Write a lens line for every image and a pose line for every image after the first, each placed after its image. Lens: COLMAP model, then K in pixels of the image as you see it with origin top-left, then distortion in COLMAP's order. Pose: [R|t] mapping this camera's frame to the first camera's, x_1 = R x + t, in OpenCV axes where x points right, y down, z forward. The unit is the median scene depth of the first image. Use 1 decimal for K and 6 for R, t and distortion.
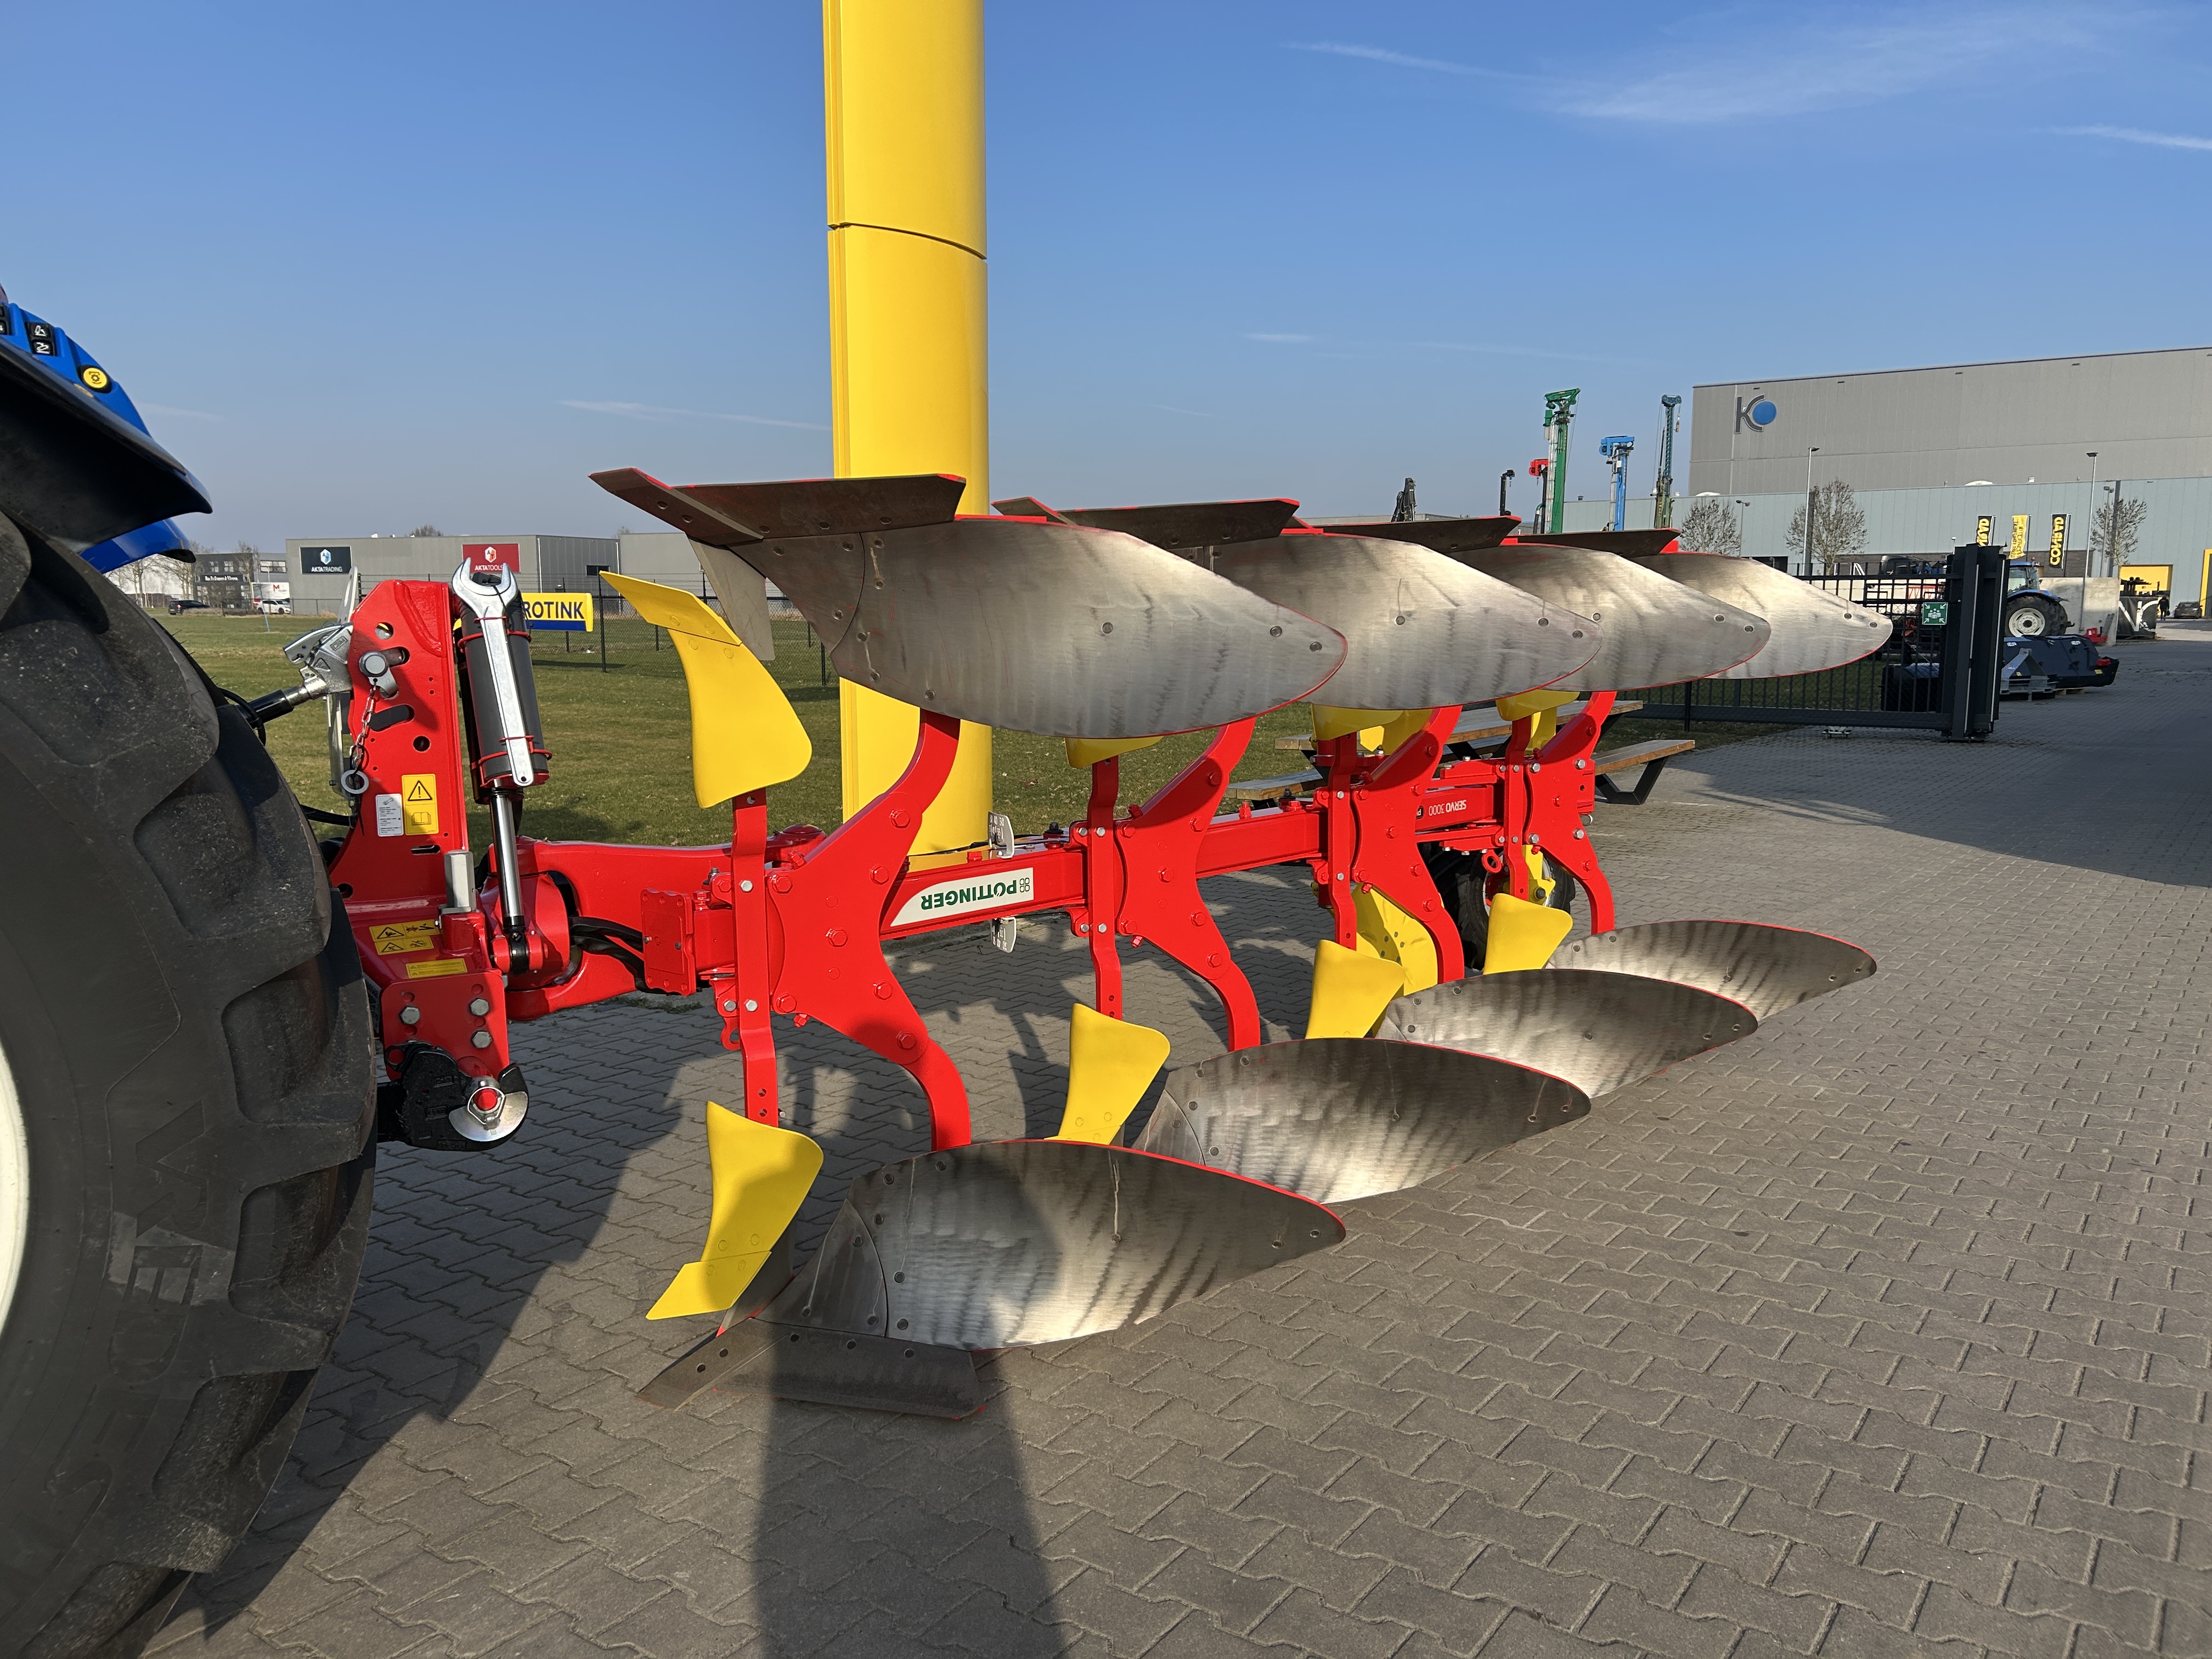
lens RADIAL K [[1659.6, 0, 1092.6], [0, 1659.6, 842.6], [0, 0, 1]] dist [0.076087, -0.088777]
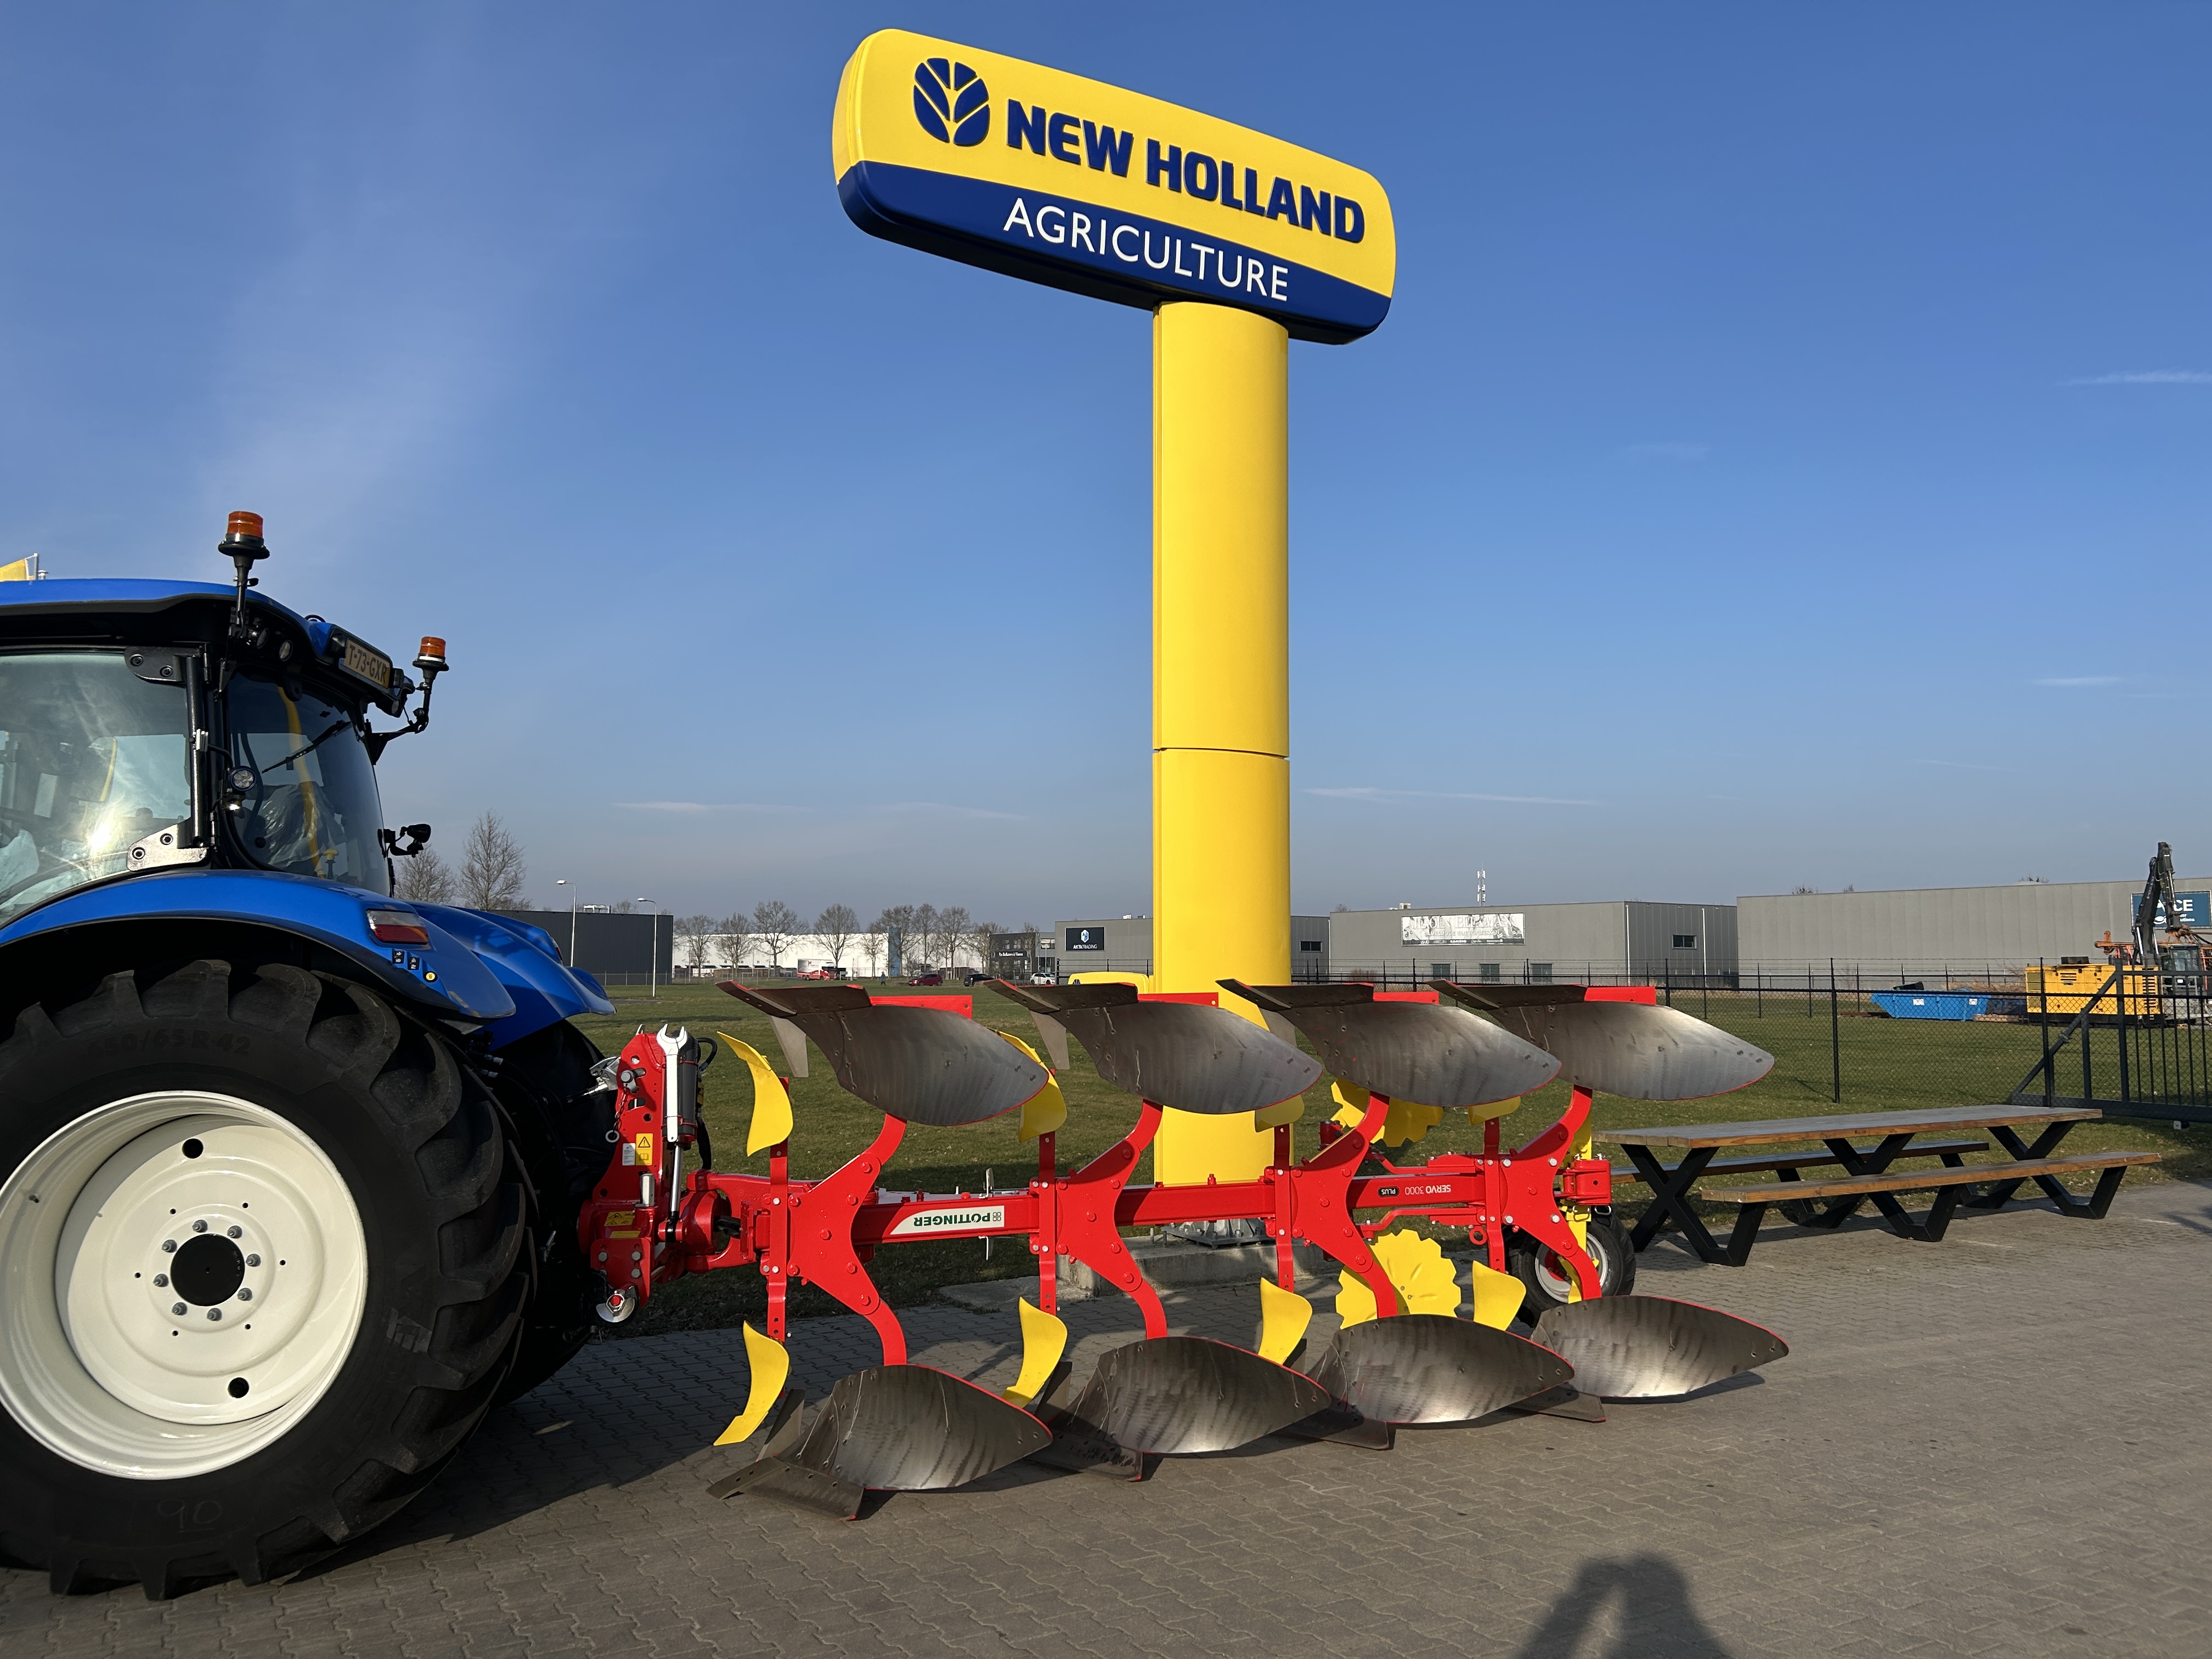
lens RADIAL K [[1671.4, 0, 1084.9], [0, 1671.4, 841.1], [0, 0, 1]] dist [0.084159, -0.135695]
pose [[0.906102, -0.033189, -0.421756, 0.780594], [-0.059757, 0.976882, -0.205257, -0.001500], [0.418818, 0.211187, 0.883171, -0.506211]]
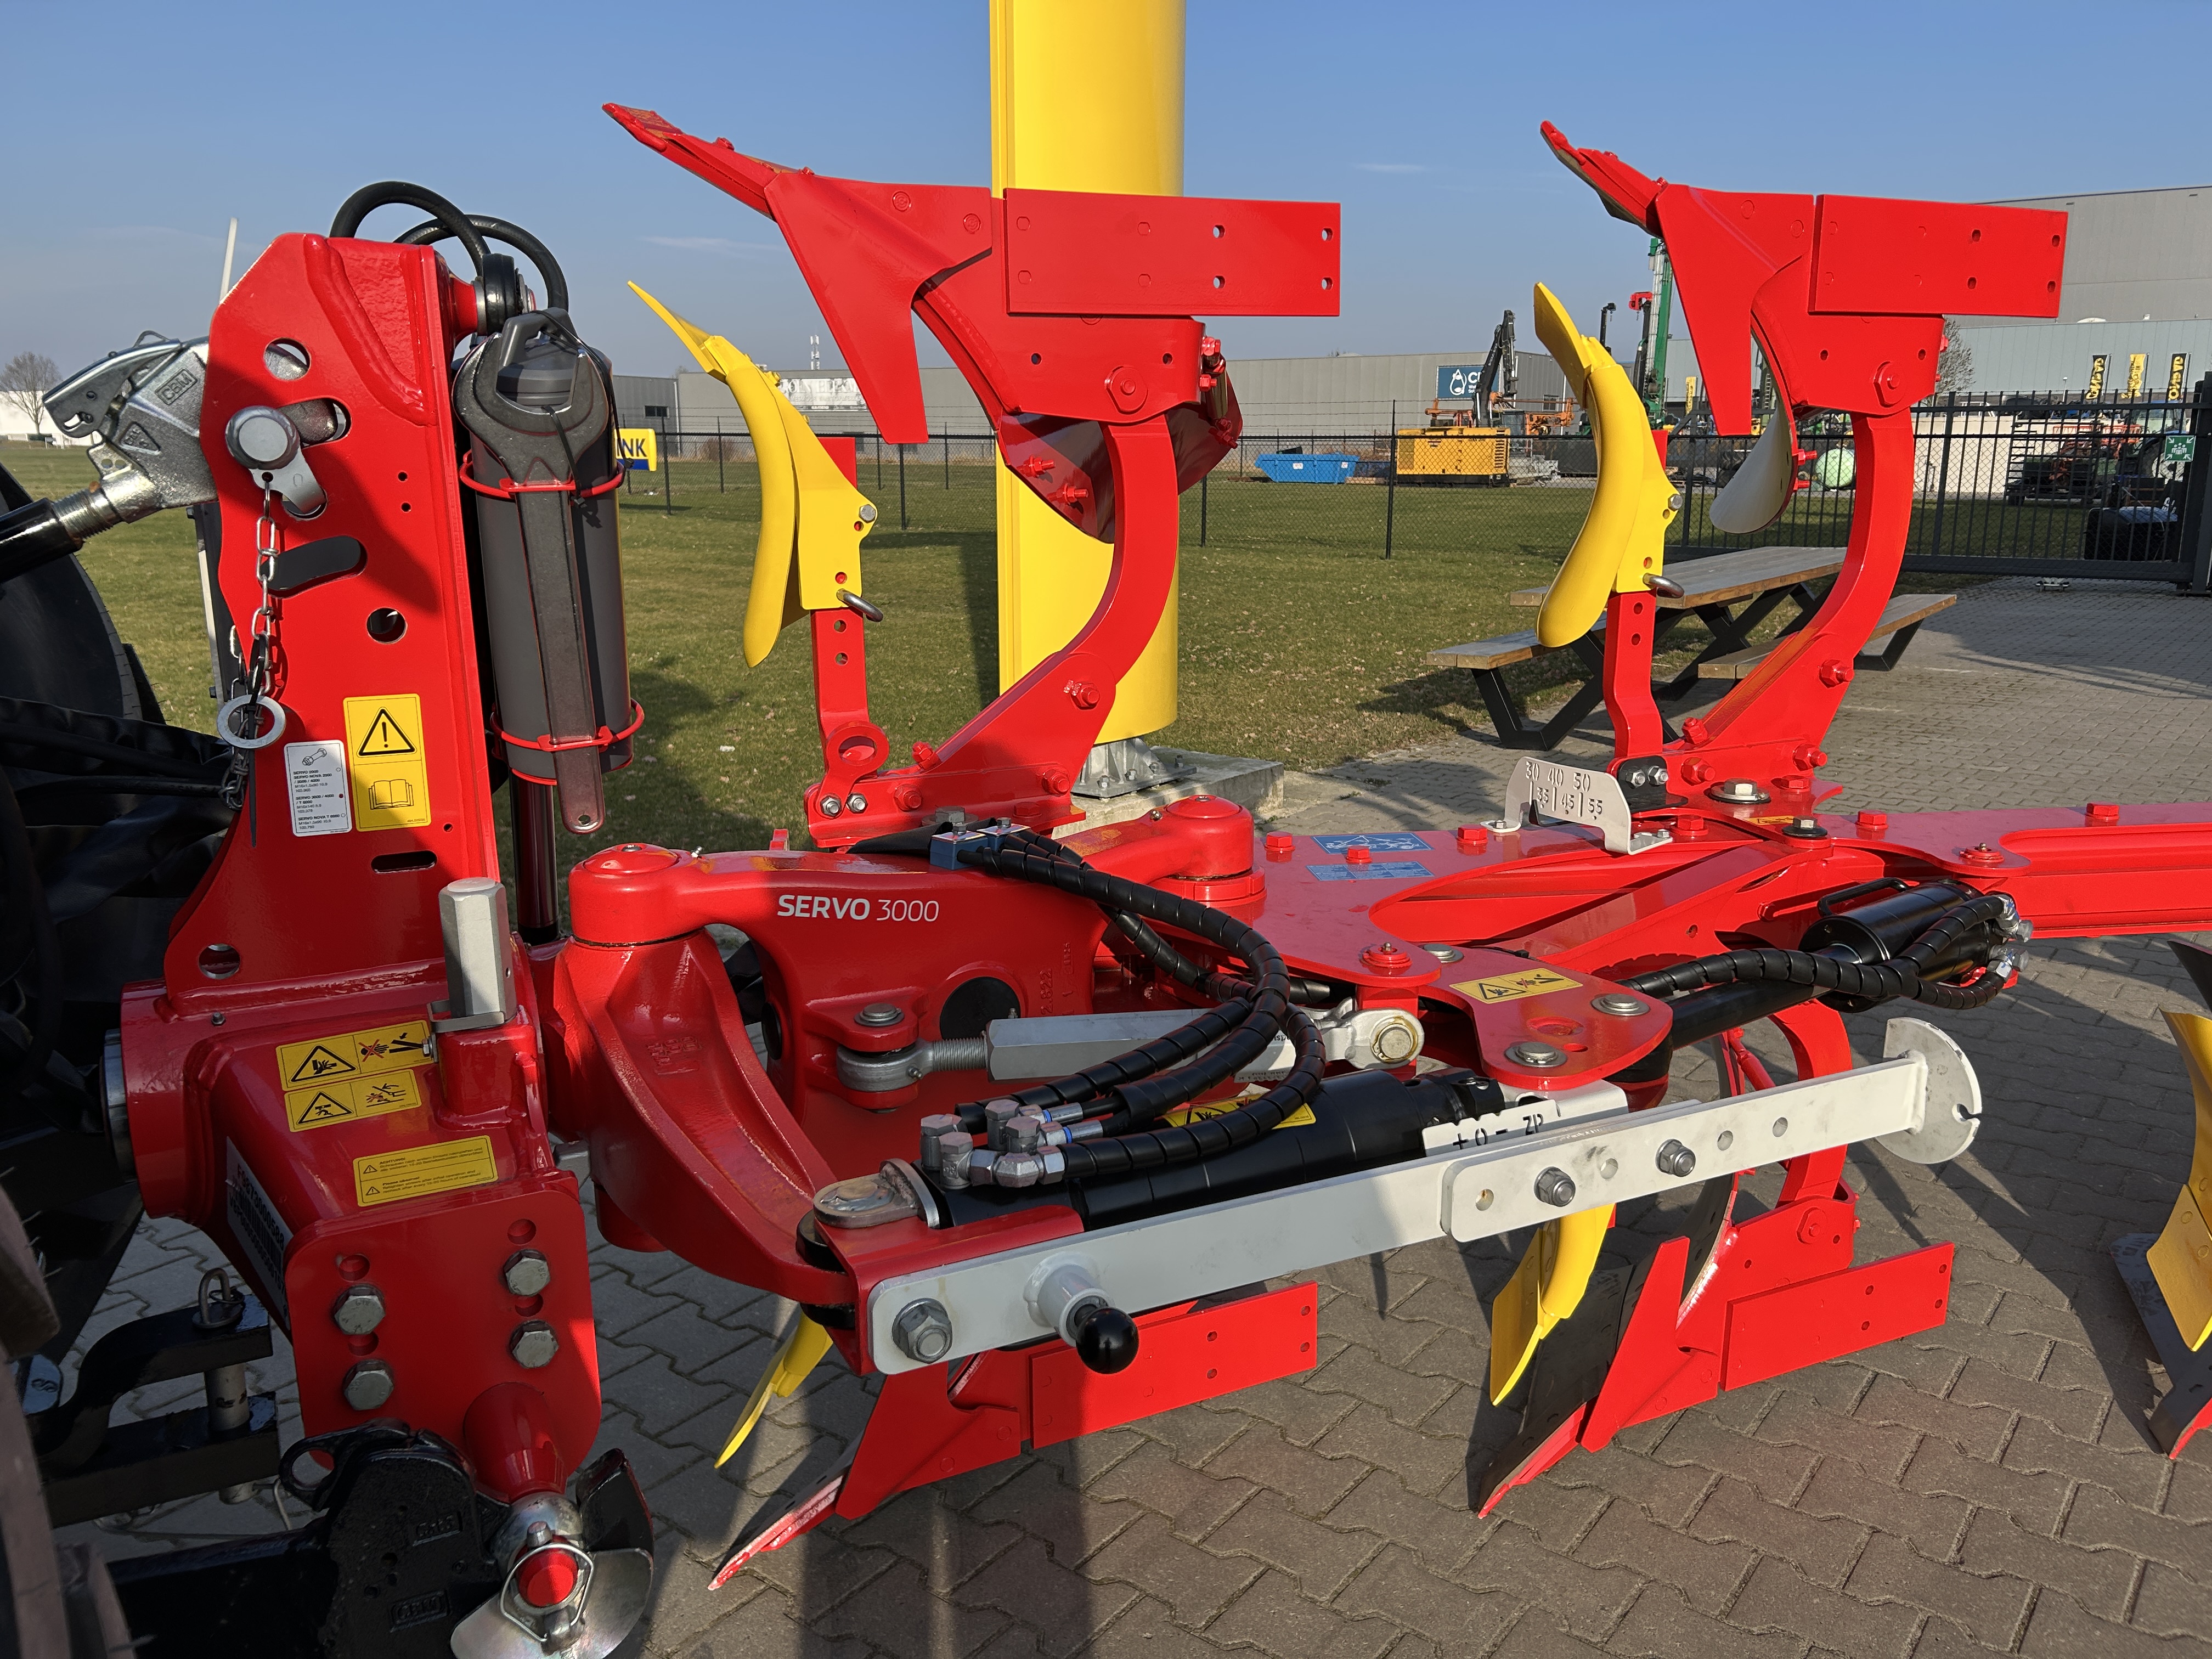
lens RADIAL K [[1646.0, 0, 1109.9], [0, 1646.0, 842.0], [0, 0, 1]] dist [0.092927, -0.108093]
pose [[0.999677, 0.008273, -0.024043, -0.173157], [-0.006066, 0.995883, 0.090448, -0.037856], [0.024692, -0.090272, 0.995611, 0.490301]]
